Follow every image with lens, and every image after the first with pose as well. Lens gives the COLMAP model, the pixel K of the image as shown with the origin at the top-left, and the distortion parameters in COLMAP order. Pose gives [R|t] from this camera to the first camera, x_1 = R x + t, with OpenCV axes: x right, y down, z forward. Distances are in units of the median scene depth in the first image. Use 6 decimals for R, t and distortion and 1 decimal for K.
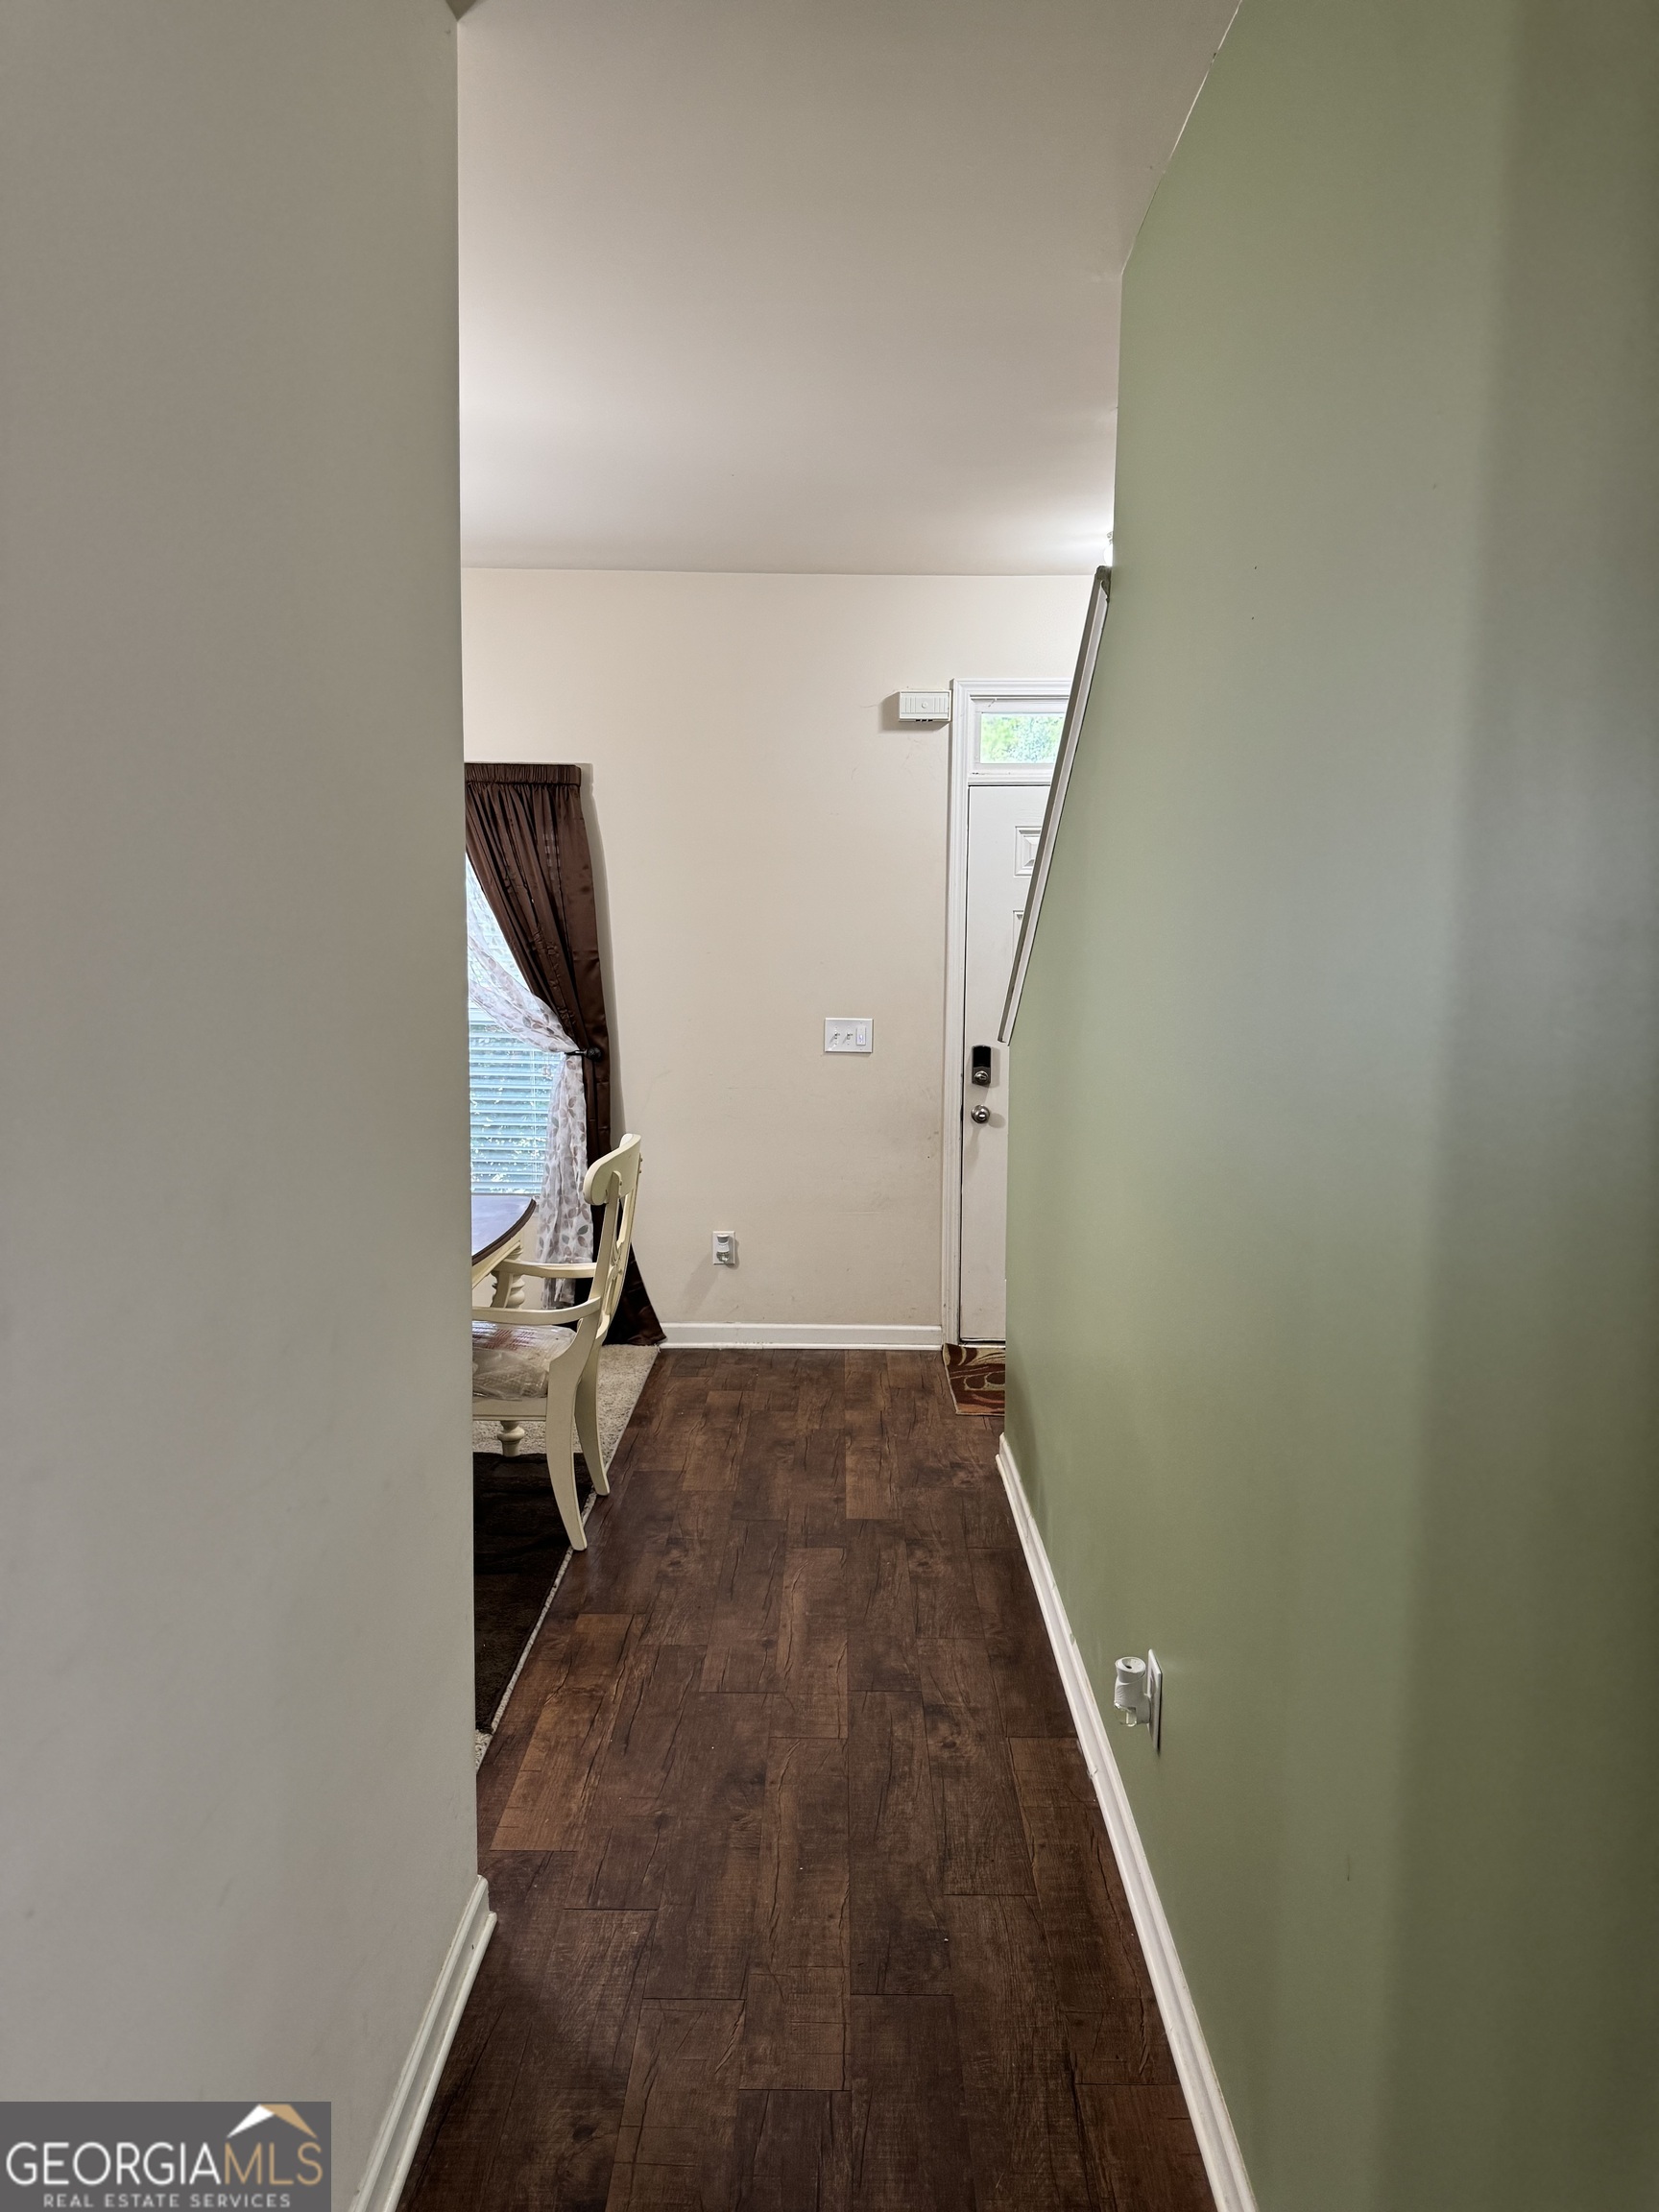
lens RADIAL K [[1581.7, 0, 832.6], [0, 1581.7, 1105.3], [0, 0, 1]] dist [-0.024974, -0.001409]
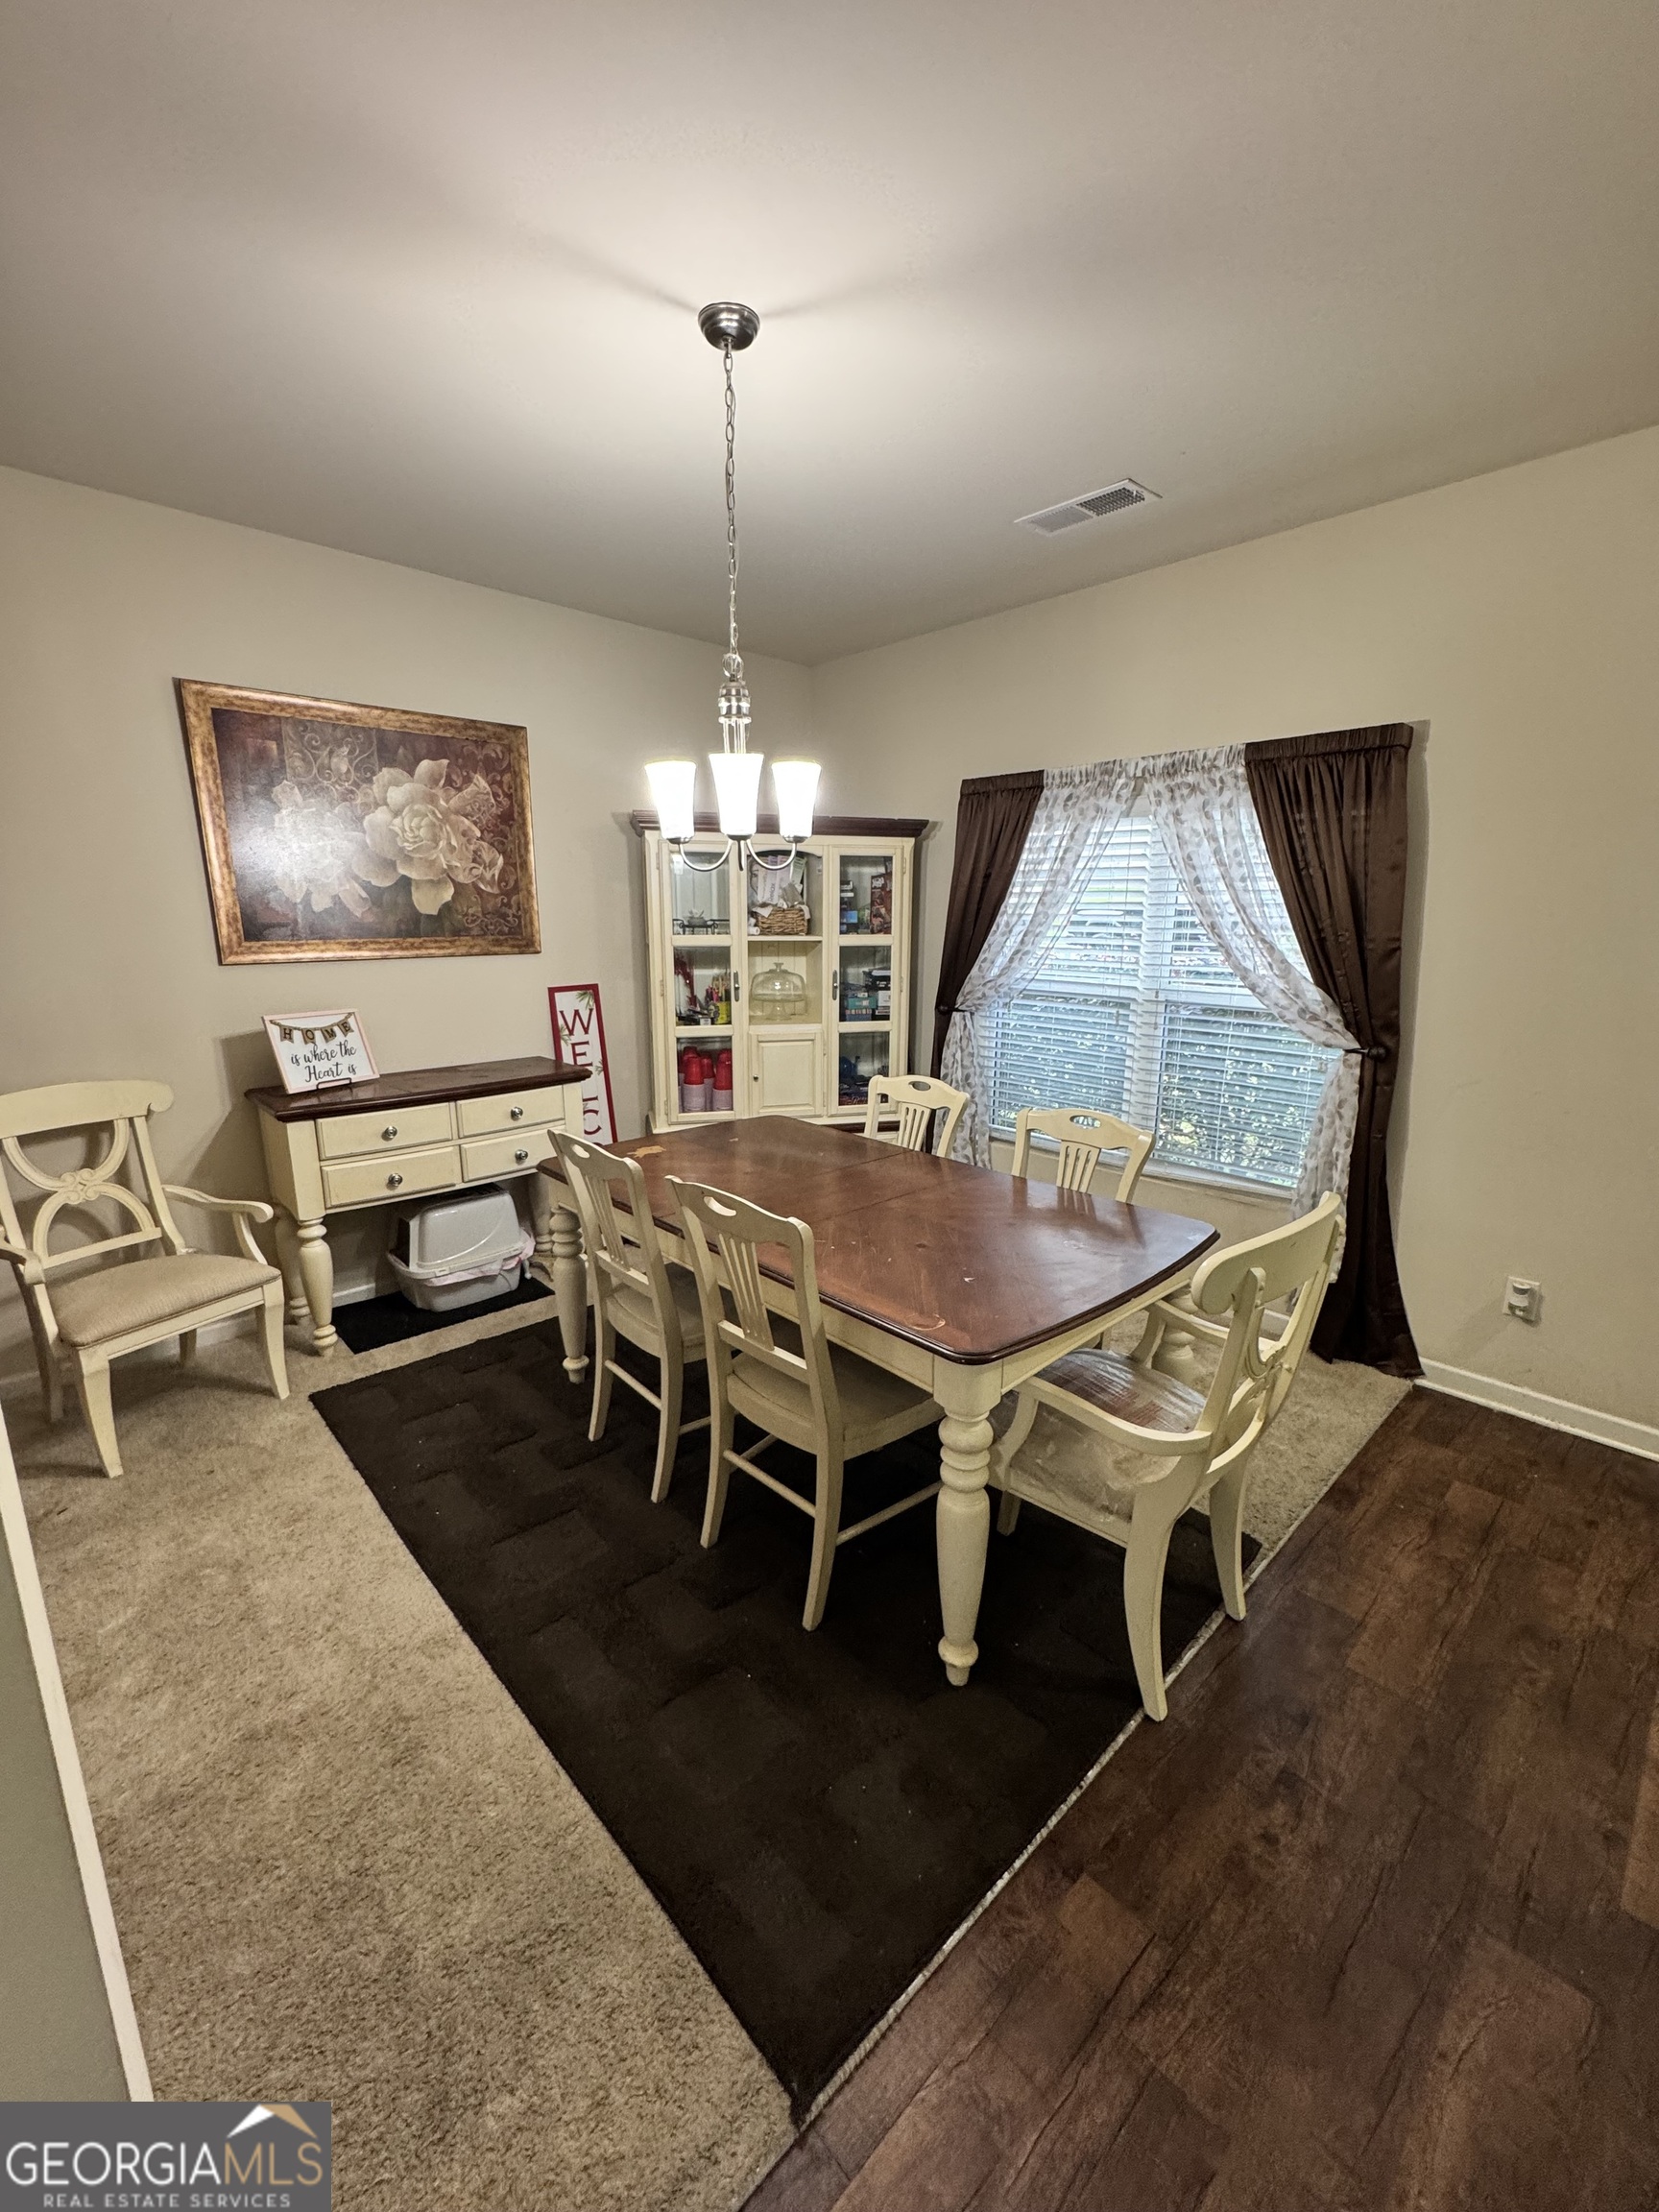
lens RADIAL K [[889.2, 0, 836.2], [0, 889.2, 1105.9], [0, 0, 1]] dist [-0.002648, 0.000400]
pose [[0.692666, 0.143532, -0.706833, -0.002123], [-0.078969, 0.989199, 0.123484, -0.041414], [0.716923, -0.029716, 0.696519, 0.424409]]
